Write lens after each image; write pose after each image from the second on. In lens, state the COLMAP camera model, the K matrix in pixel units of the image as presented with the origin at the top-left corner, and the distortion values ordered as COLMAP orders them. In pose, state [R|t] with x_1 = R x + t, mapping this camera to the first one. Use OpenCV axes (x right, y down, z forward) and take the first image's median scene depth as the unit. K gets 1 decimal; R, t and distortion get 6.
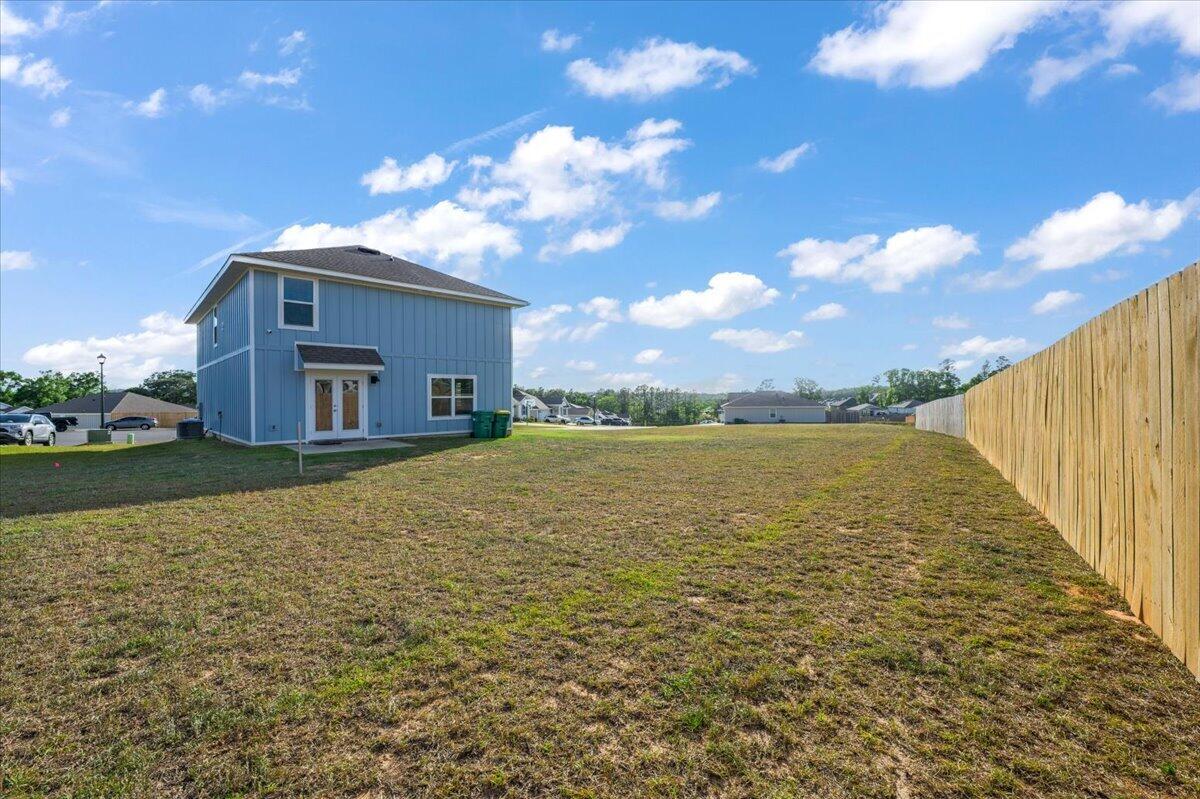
lens RADIAL K [[483.4, 0, 599.4], [0, 483.4, 394.6], [0, 0, 1]] dist [-0.001769, -0.000445]
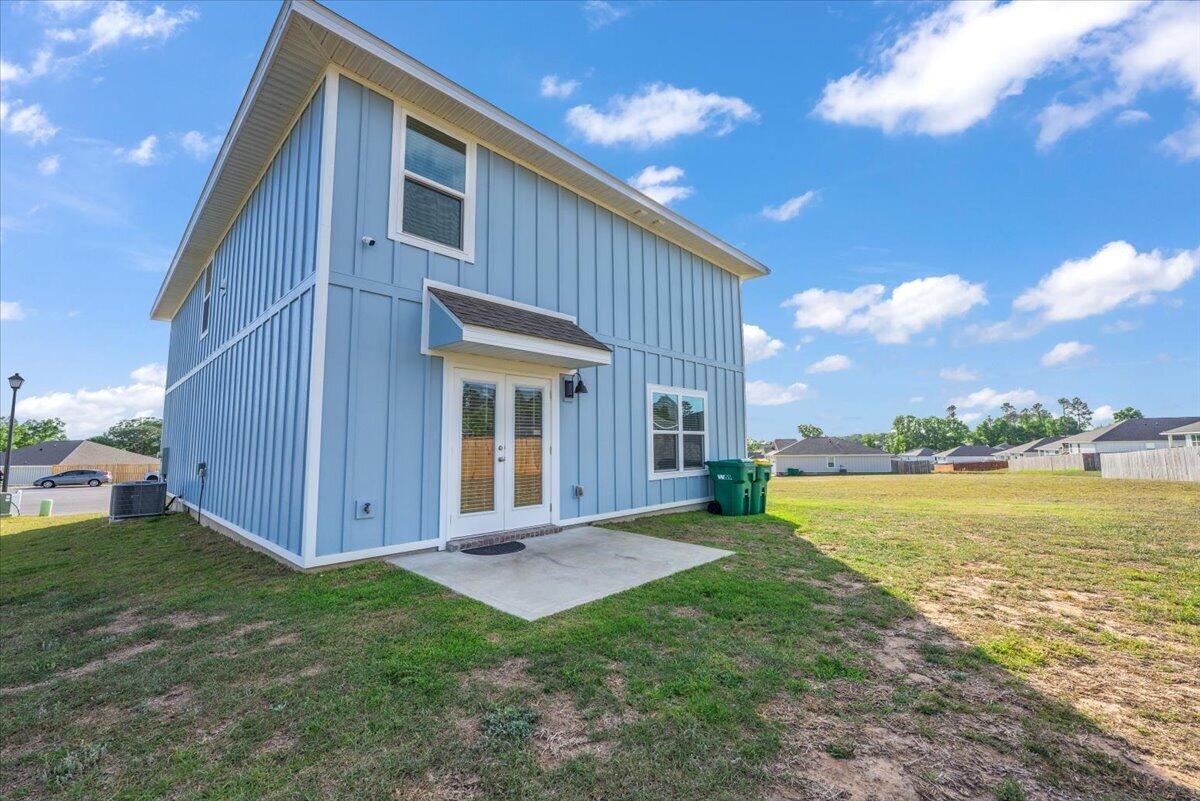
lens RADIAL K [[483.4, 0, 599.4], [0, 483.4, 395.6], [0, 0, 1]] dist [-0.001769, -0.000445]
pose [[0.999490, 0.000490, 0.031923, -0.149058], [0.002699, 0.995008, -0.099760, 0.006304], [-0.031812, 0.099795, 0.994499, 0.183998]]
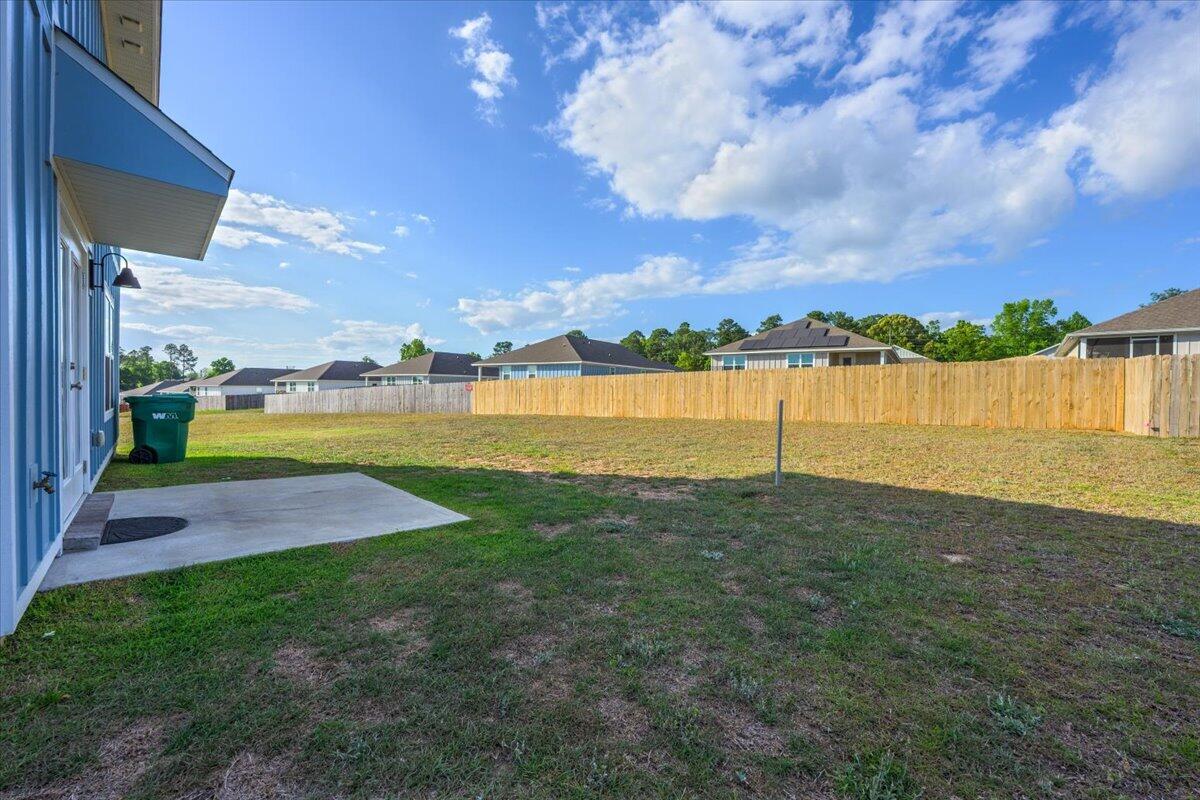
lens RADIAL K [[483.4, 0, 599.4], [0, 483.4, 395.1], [0, 0, 1]] dist [-0.001769, -0.000445]
pose [[0.022057, -0.002672, 0.999753, -0.262685], [-0.015414, 0.999877, 0.003012, 0.011105], [-0.999638, -0.015476, 0.022013, 0.247567]]
